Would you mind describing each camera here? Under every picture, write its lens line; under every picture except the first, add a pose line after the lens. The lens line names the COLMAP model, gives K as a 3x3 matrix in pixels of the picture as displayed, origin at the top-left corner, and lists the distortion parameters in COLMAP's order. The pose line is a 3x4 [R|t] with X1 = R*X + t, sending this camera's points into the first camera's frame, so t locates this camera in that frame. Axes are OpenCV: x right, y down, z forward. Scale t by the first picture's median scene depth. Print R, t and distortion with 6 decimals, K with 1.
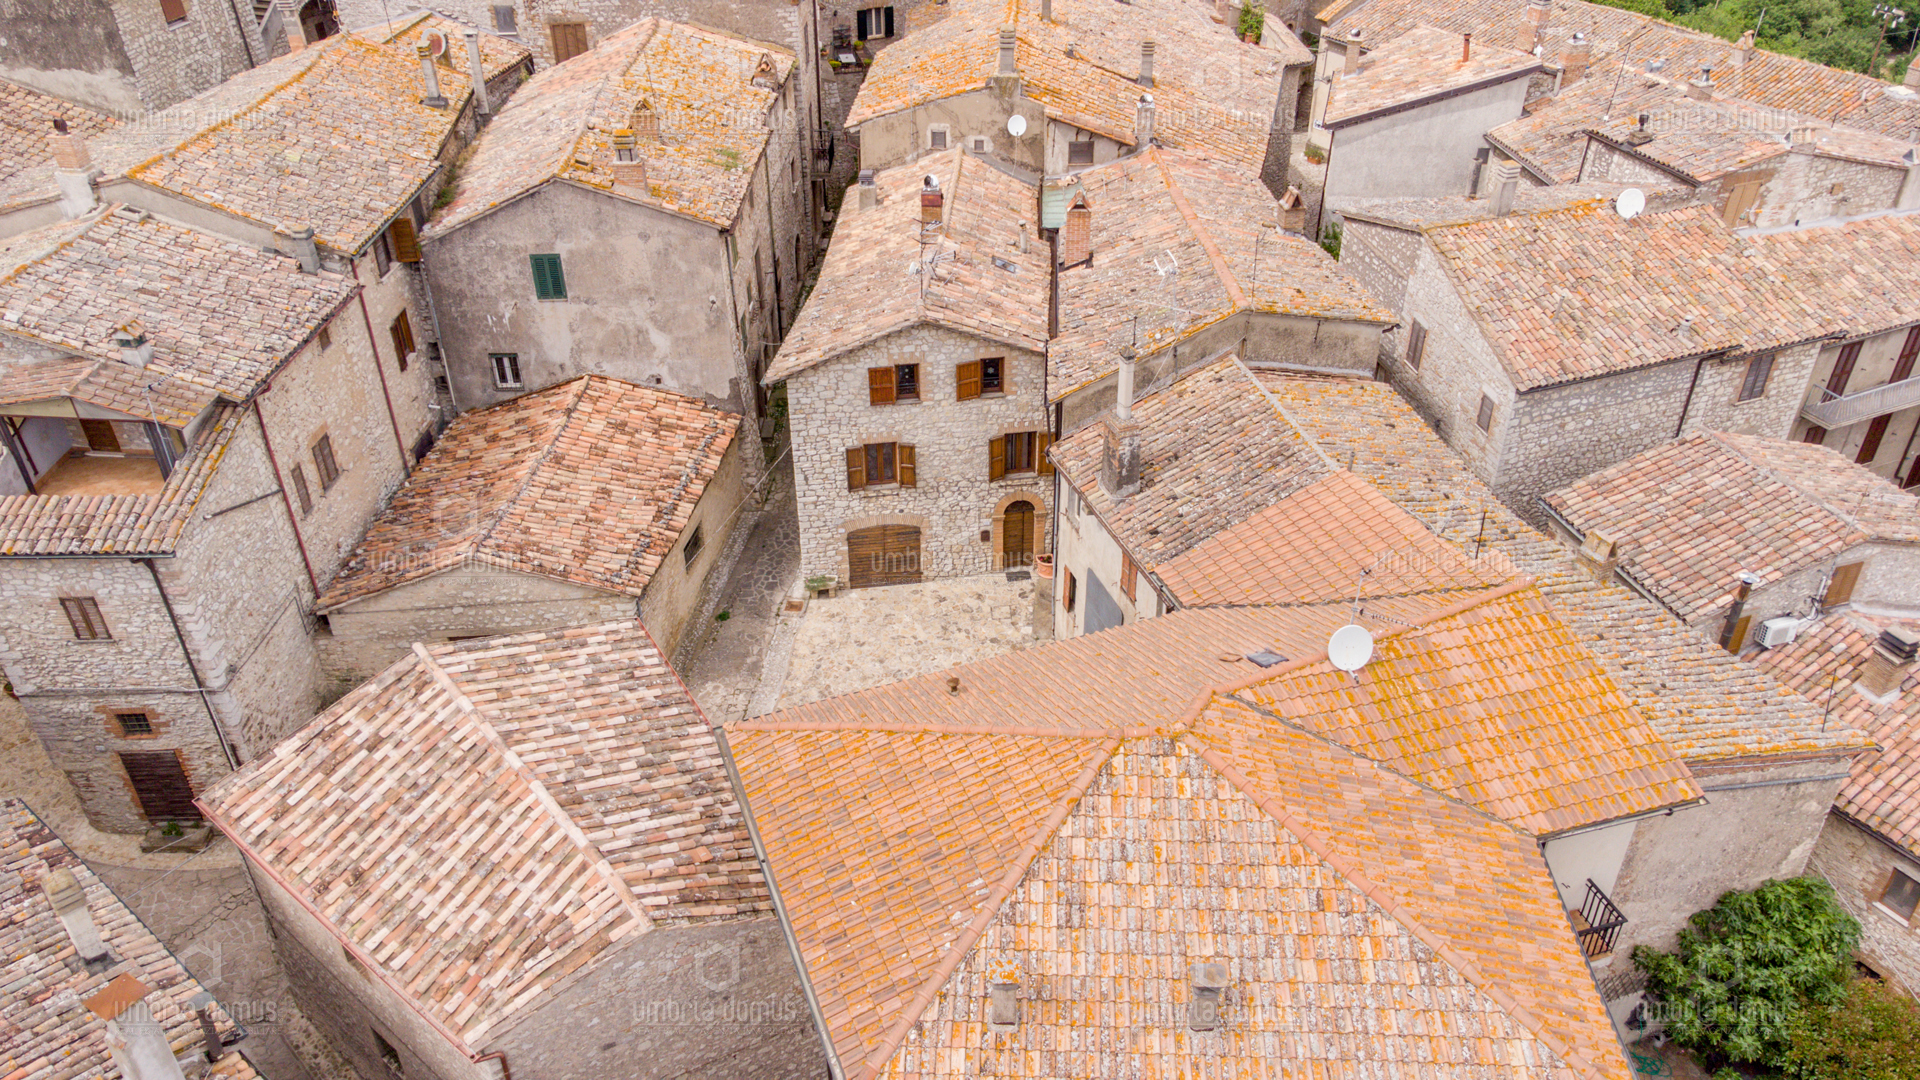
lens RADIAL K [[1442.8, 0, 962.8], [0, 1442.8, 524.6], [0, 0, 1]] dist [0.045092, 0.004840]
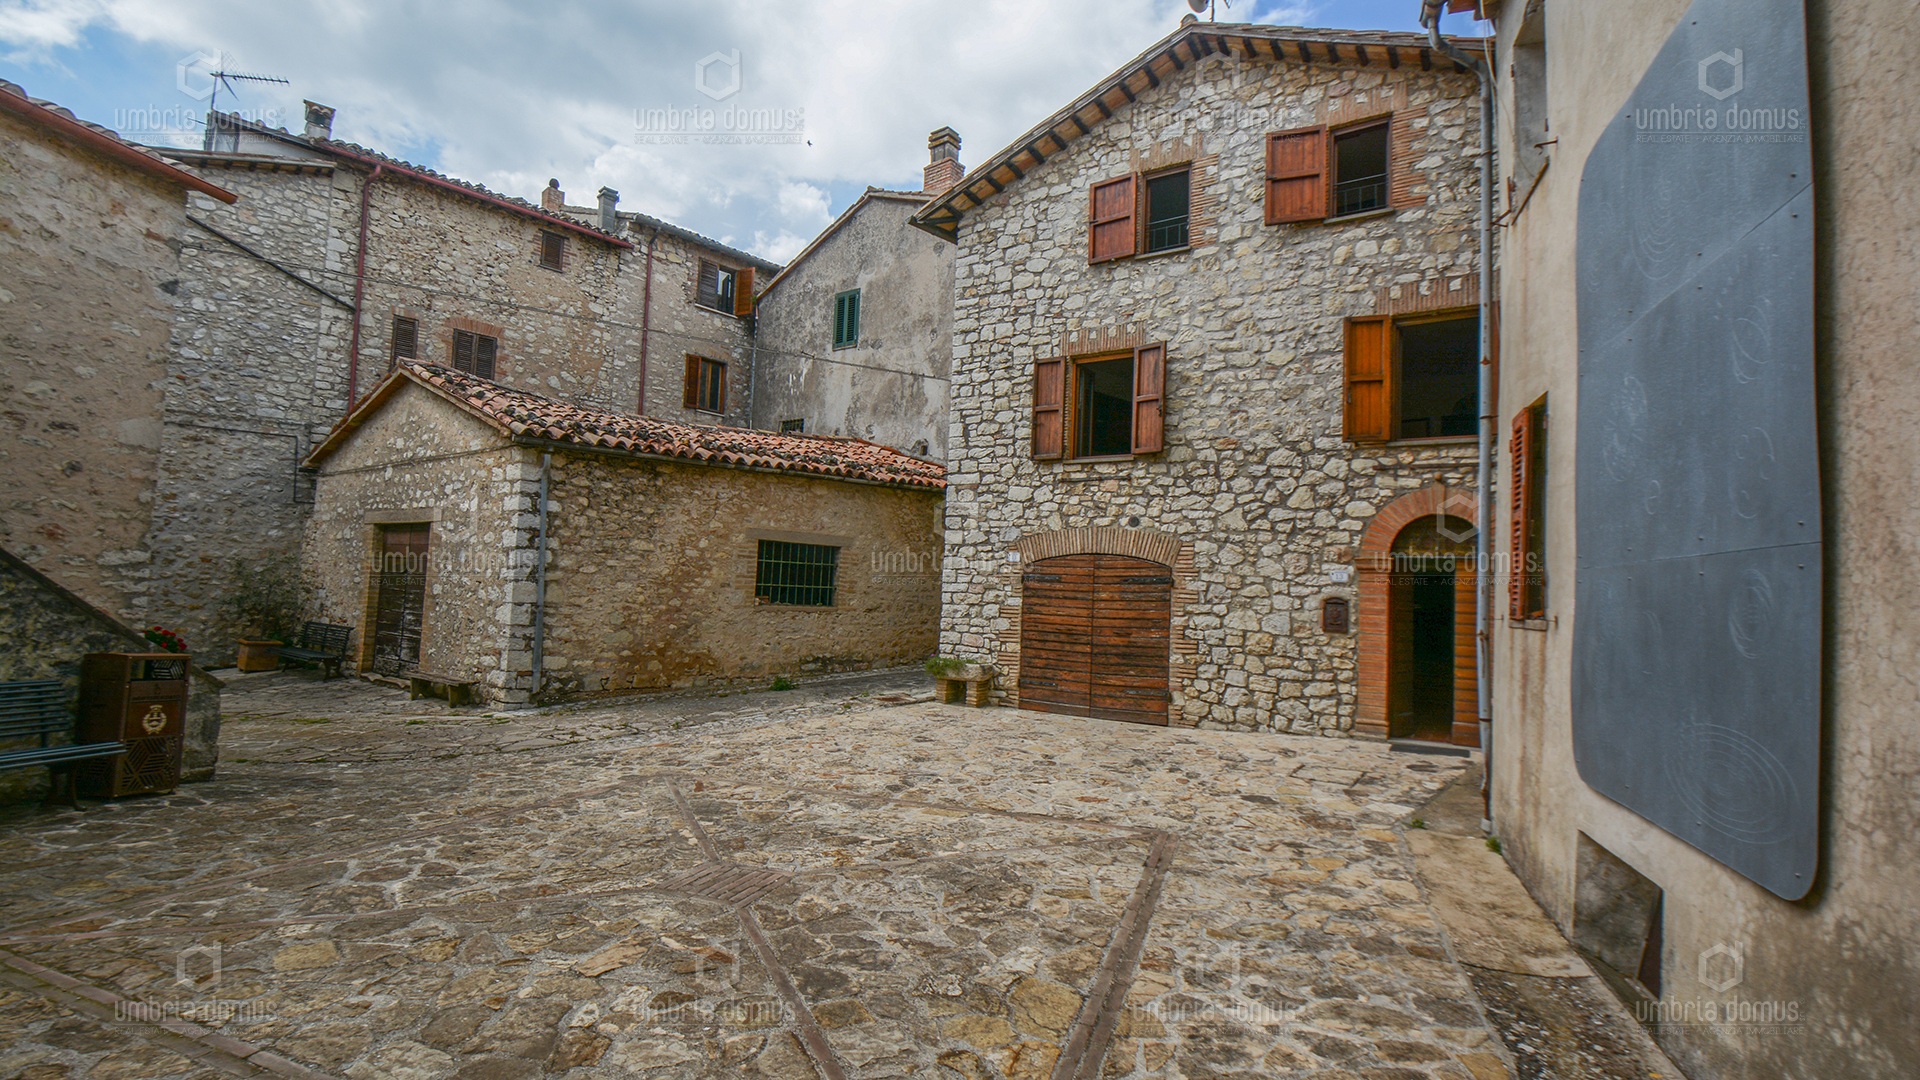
lens RADIAL K [[838.3, 0, 958.2], [0, 838.3, 550.5], [0, 0, 1]] dist [0.010706, -0.016416]
pose [[0.765651, 0.001911, -0.643253, 0.087119], [-0.396682, 0.788615, -0.469820, 0.147468], [0.506381, 0.614885, 0.604562, 0.834004]]
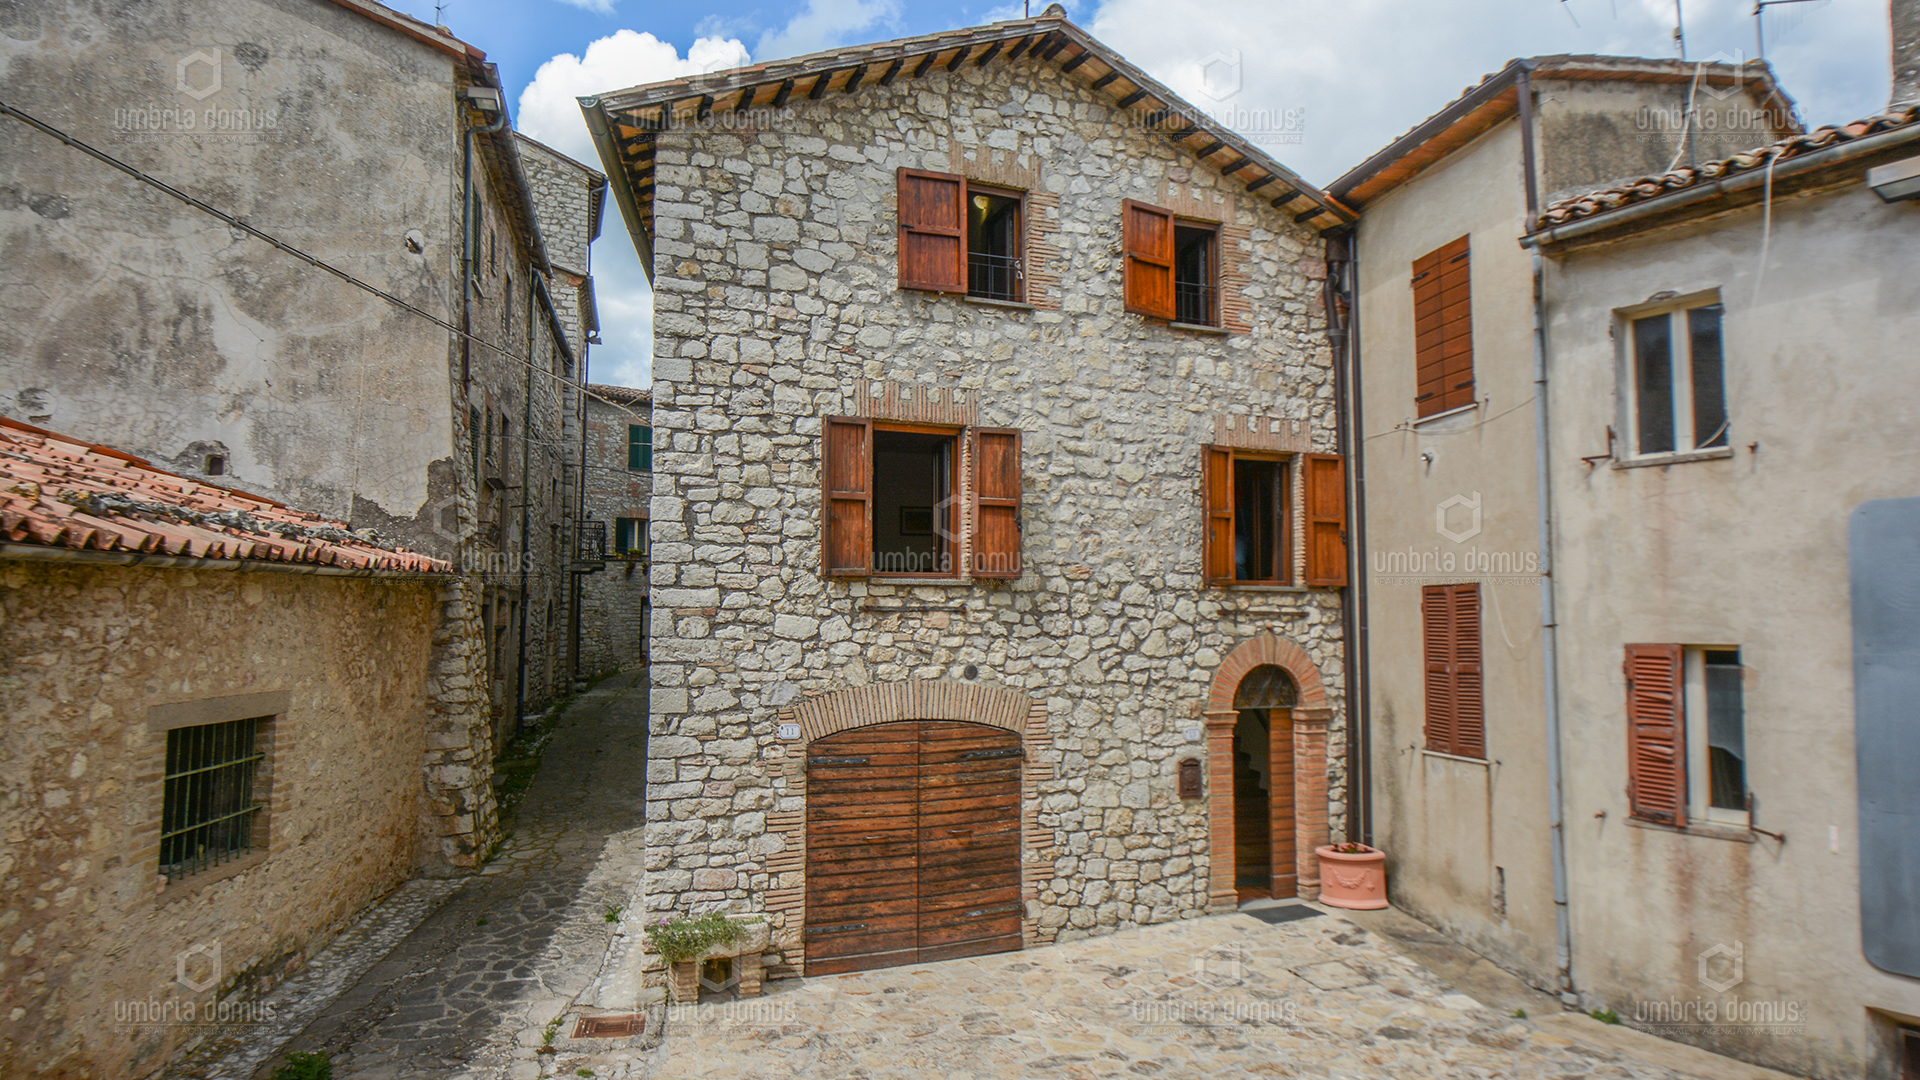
lens RADIAL K [[1183.3, 0, 962.2], [0, 1183.3, 548.7], [0, 0, 1]] dist [0.015539, -0.010877]
pose [[0.959739, 0.025633, 0.279722, -0.122348], [0.151372, 0.791663, -0.591909, 0.129019], [-0.236618, 0.610420, 0.755909, 0.797753]]
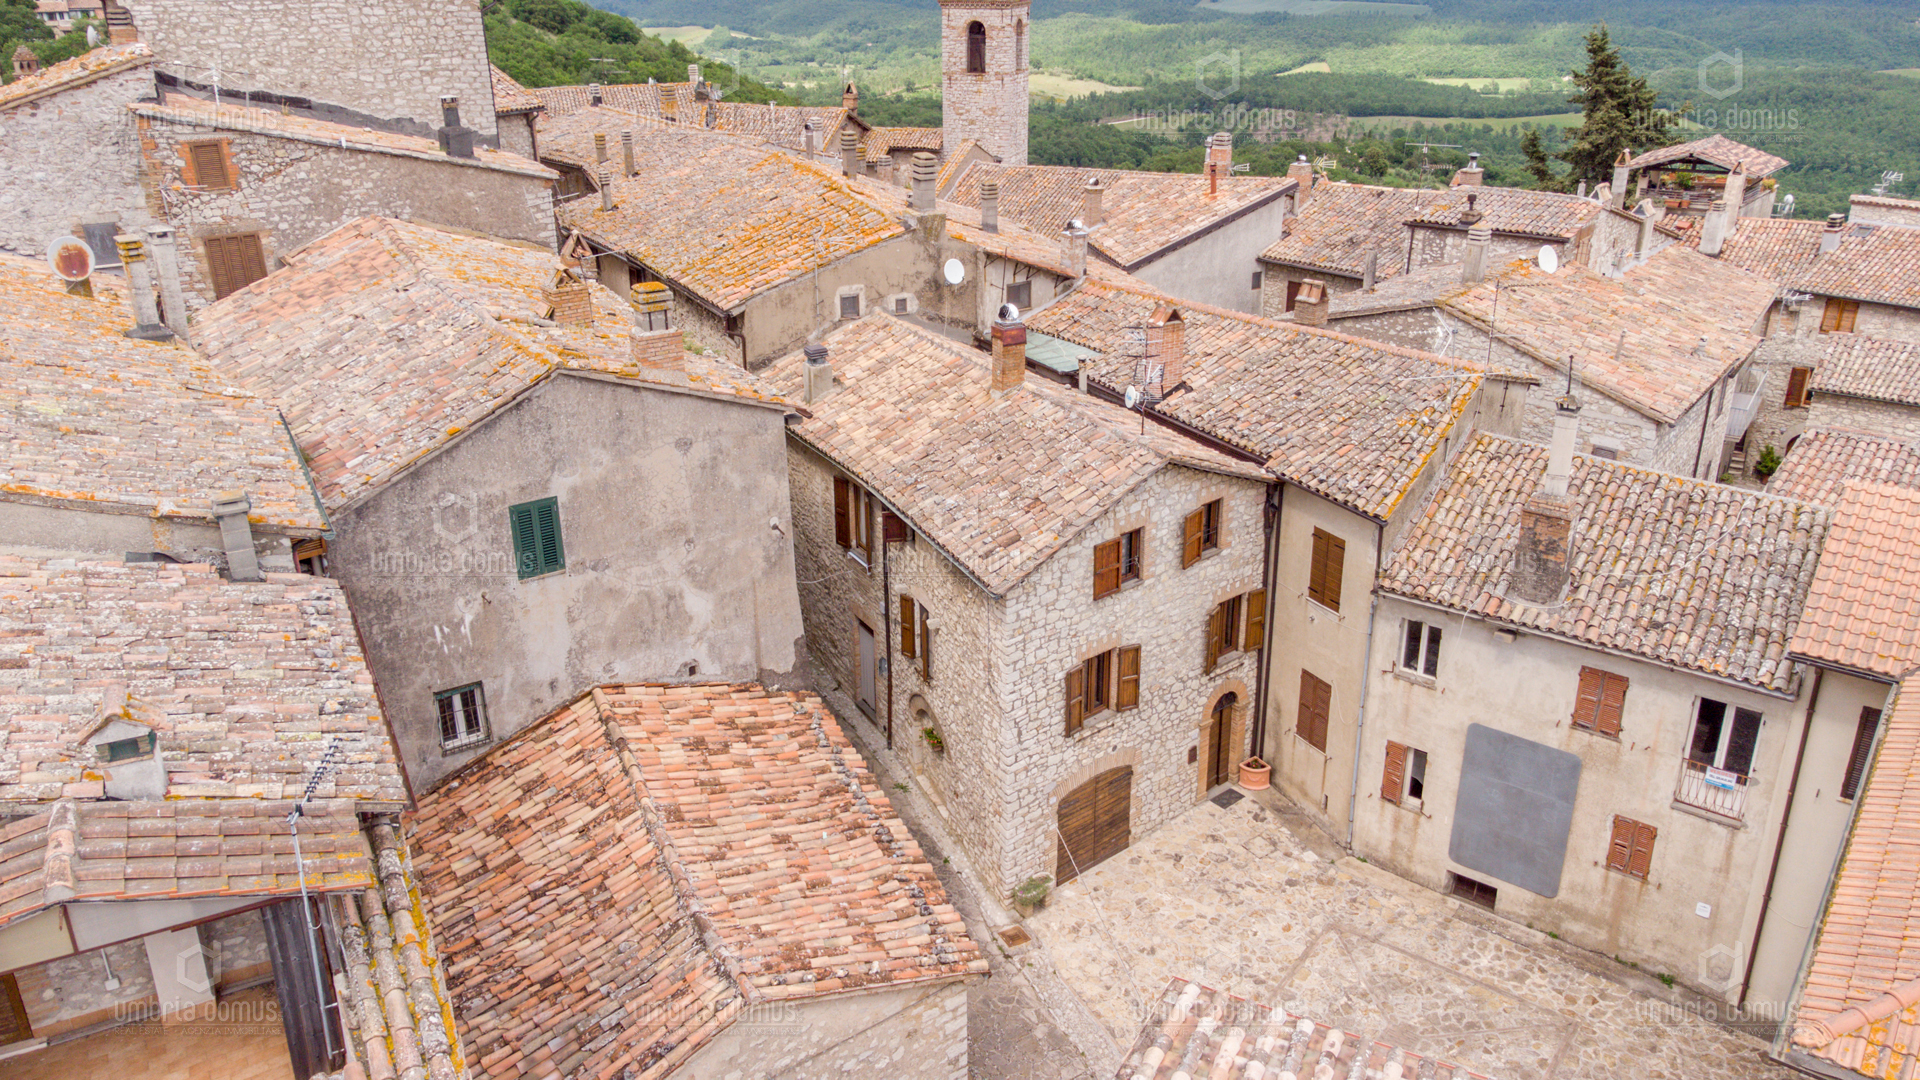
lens RADIAL K [[1442.8, 0, 966.7], [0, 1442.8, 515.2], [0, 0, 1]] dist [0.045092, 0.004840]
pose [[0.844763, -0.197491, 0.497366, -0.443029], [0.298927, 0.945037, -0.132470, -0.046166], [-0.443868, 0.260582, 0.857367, 0.402809]]
